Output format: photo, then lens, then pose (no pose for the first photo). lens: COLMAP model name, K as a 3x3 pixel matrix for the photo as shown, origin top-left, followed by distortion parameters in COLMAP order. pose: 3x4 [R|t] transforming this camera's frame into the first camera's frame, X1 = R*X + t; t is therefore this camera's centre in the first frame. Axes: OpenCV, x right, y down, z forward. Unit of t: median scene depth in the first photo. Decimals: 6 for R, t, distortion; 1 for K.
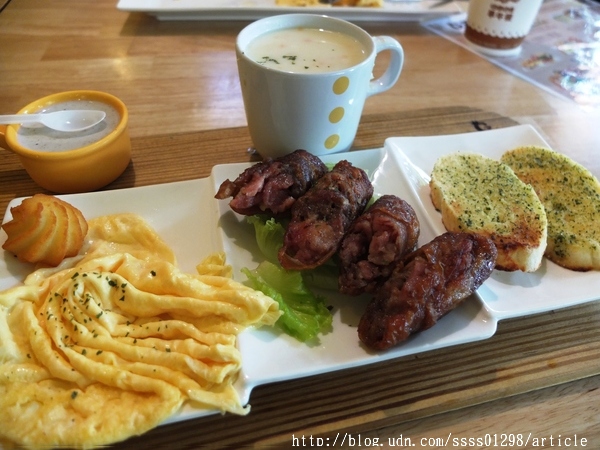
lens RADIAL K [[476.1, 0, 309.7], [0, 476.1, 227.5], [0, 0, 1]] dist [-0.073408, 0.060178]
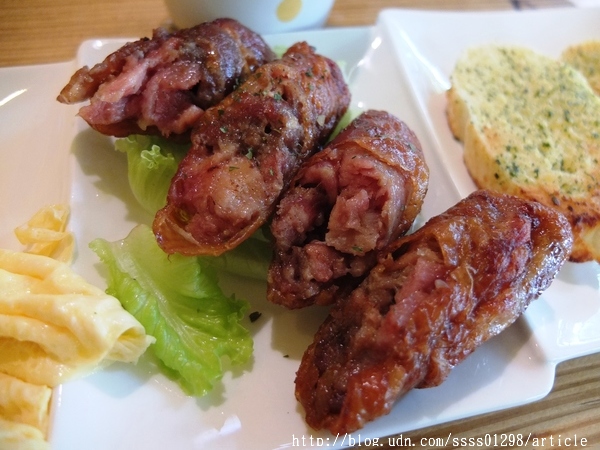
lens RADIAL K [[476.1, 0, 309.7], [0, 476.1, 227.5], [0, 0, 1]] dist [-0.073408, 0.060178]
pose [[0.998380, 0.045456, 0.034219, 0.081479], [-0.051710, 0.975801, 0.212457, -0.052439], [-0.023734, -0.213883, 0.976571, 0.465832]]
